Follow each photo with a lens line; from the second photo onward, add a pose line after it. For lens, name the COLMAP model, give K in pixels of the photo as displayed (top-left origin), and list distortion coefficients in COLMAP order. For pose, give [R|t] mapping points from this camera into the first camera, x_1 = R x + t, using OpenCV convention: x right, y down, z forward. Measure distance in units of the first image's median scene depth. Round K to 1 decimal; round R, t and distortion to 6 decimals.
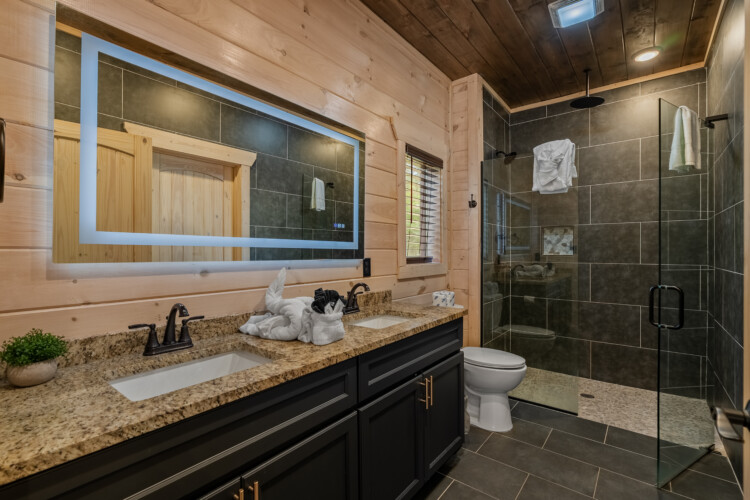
lens RADIAL K [[341.8, 0, 375.2], [0, 341.8, 250.2], [0, 0, 1]] dist [-0.001766, 0.000174]
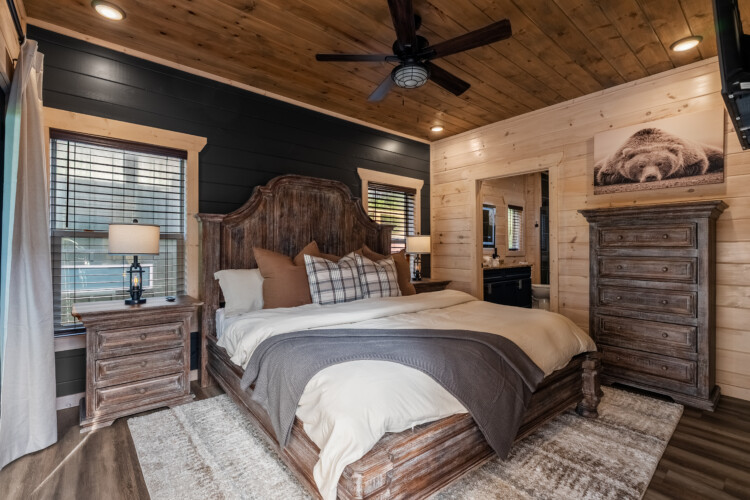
lens RADIAL K [[341.8, 0, 375.6], [0, 341.8, 248.3], [0, 0, 1]] dist [-0.001766, 0.000174]
pose [[0.981534, 0.003976, -0.191248, -0.412123], [-0.004017, 0.999992, 0.000172, 0.026084], [0.191247, 0.000599, 0.981542, -1.785307]]
